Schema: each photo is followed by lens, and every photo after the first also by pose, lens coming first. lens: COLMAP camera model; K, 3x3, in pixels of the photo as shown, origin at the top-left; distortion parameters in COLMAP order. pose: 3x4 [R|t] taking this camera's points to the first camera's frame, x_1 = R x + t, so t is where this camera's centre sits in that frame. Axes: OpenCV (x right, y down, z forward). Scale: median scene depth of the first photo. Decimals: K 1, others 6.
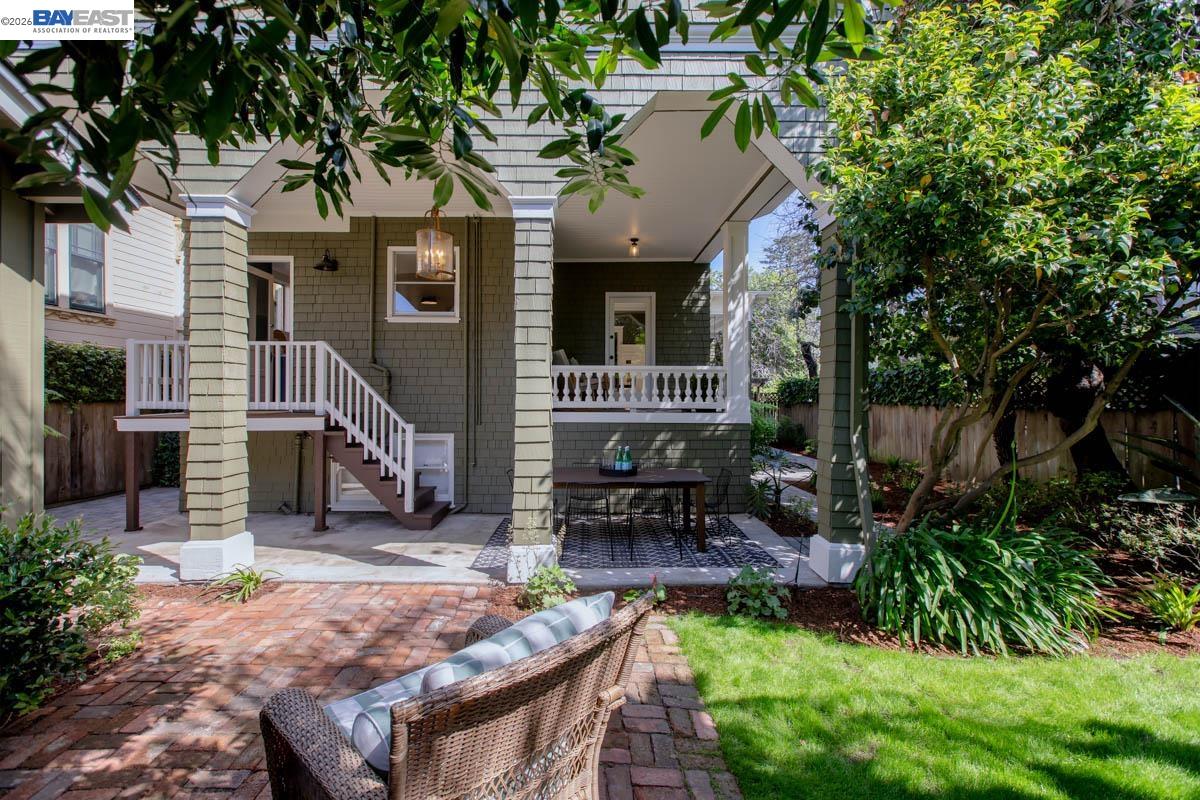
lens RADIAL K [[537.8, 0, 594.6], [0, 537.8, 407.4], [0, 0, 1]] dist [0.003954, -0.000977]
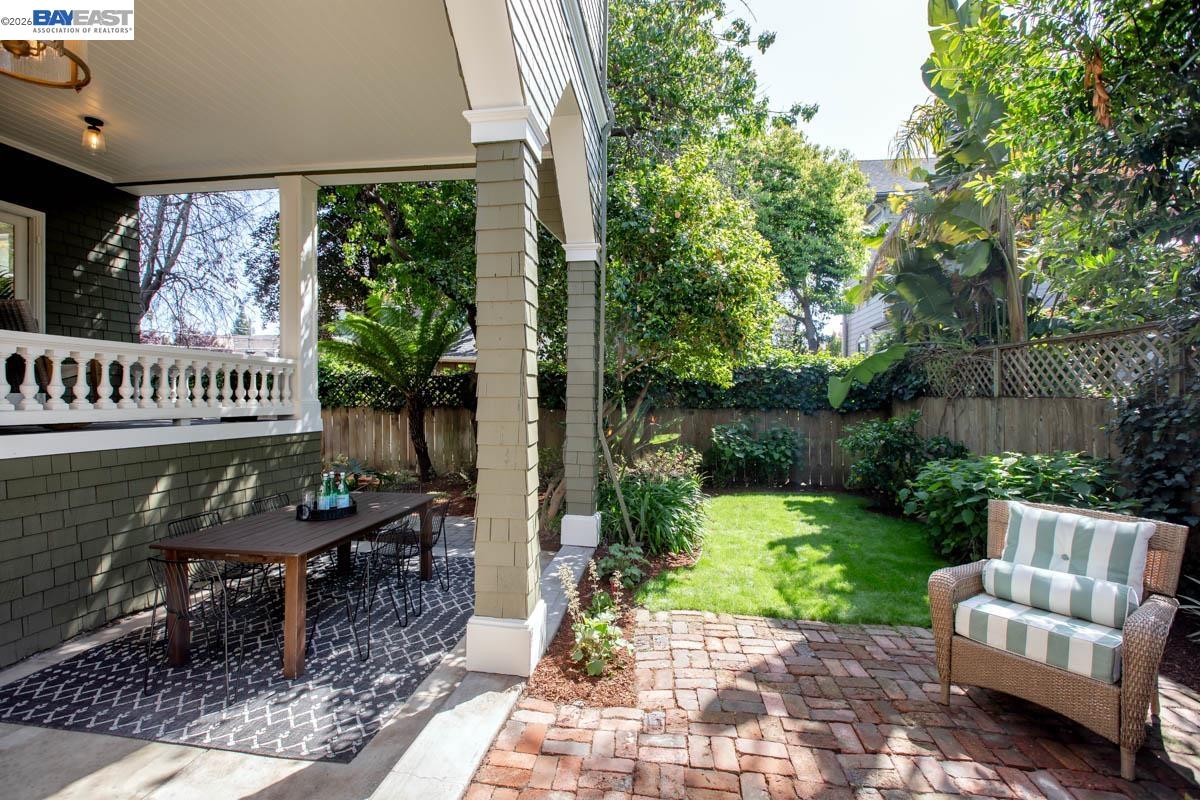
lens RADIAL K [[537.8, 0, 588.6], [0, 537.8, 401.5], [0, 0, 1]] dist [0.003954, -0.000977]
pose [[0.164176, -0.010591, 0.986374, -0.416305], [0.019942, 0.999774, 0.007416, -0.012451], [-0.986229, 0.018453, 0.164350, 0.417793]]
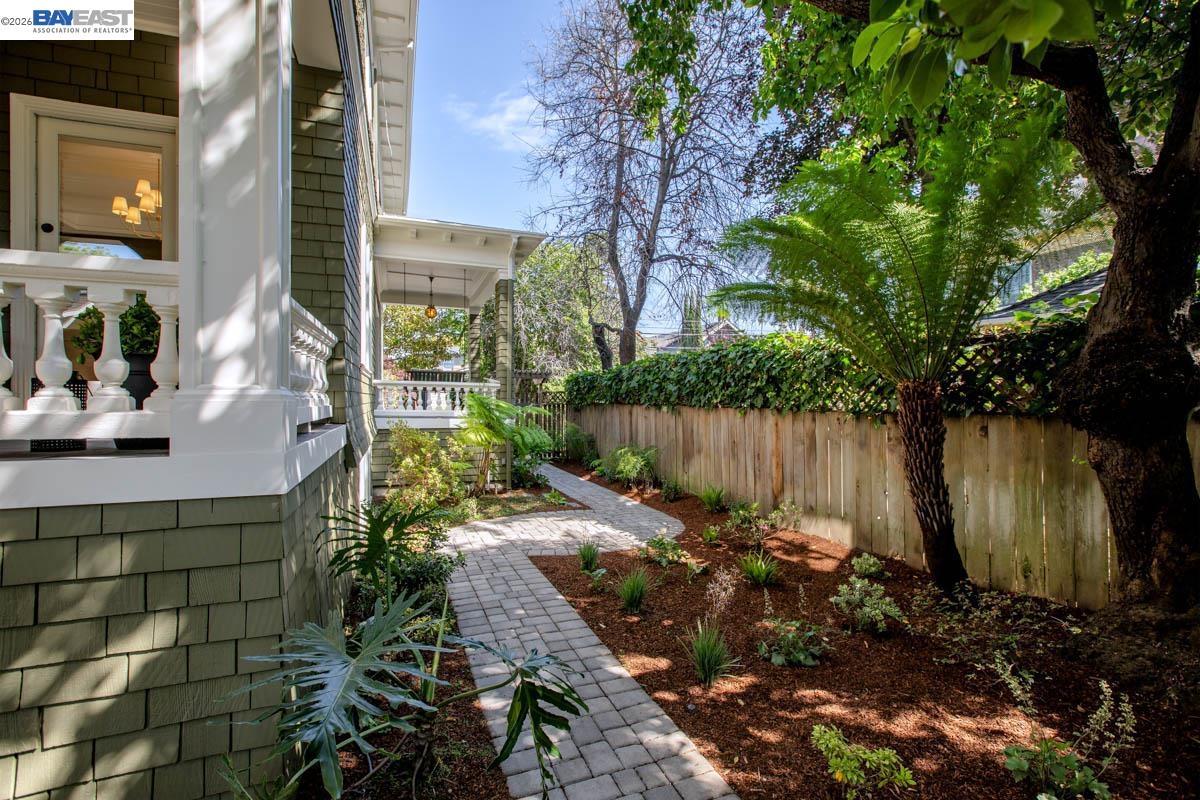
lens RADIAL K [[537.8, 0, 596.2], [0, 537.8, 404.0], [0, 0, 1]] dist [0.003954, -0.000977]
pose [[0.944449, -0.001070, 0.328657, 0.312350], [0.004230, 0.999951, -0.008900, -0.005850], [-0.328632, 0.009795, 0.944407, 0.645566]]
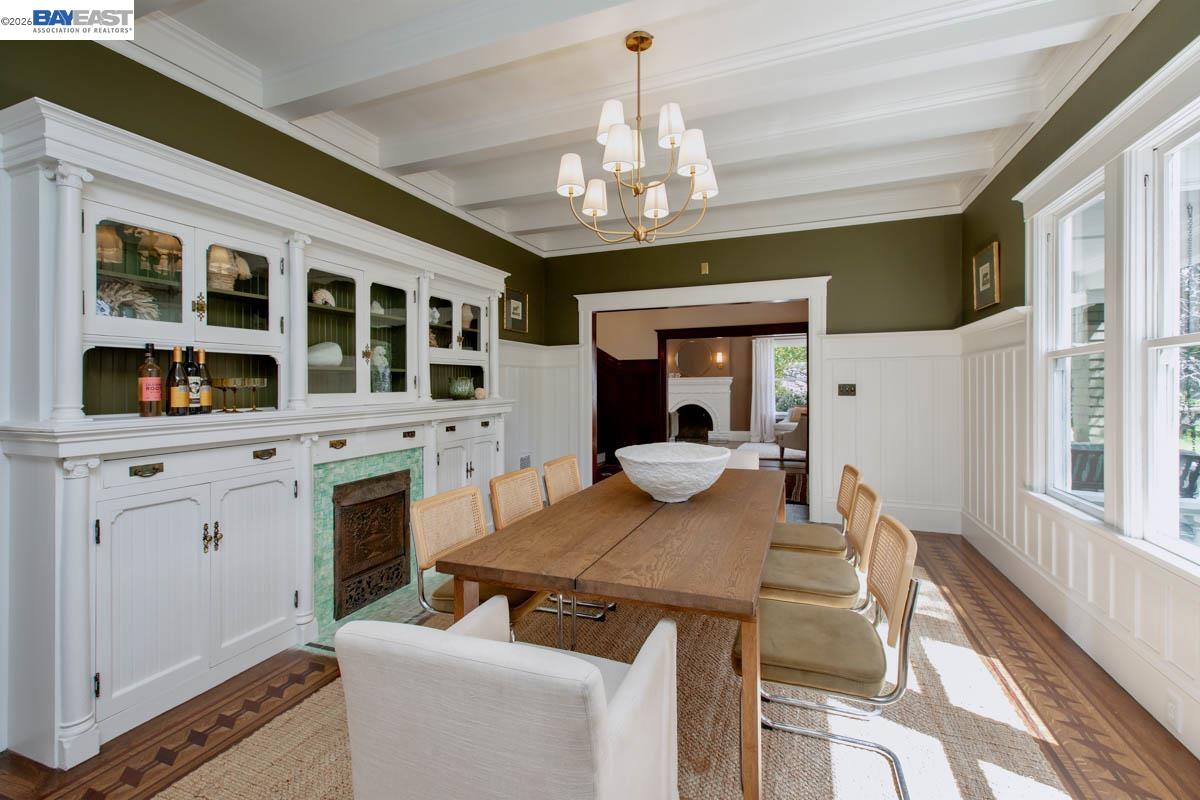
lens RADIAL K [[537.8, 0, 600.1], [0, 537.8, 394.9], [0, 0, 1]] dist [0.003954, -0.000977]
pose [[0.923341, -0.004292, -0.383956, 0.069989], [0.002415, 0.999983, -0.005370, -0.159206], [0.383972, 0.004032, 0.923336, 1.287567]]
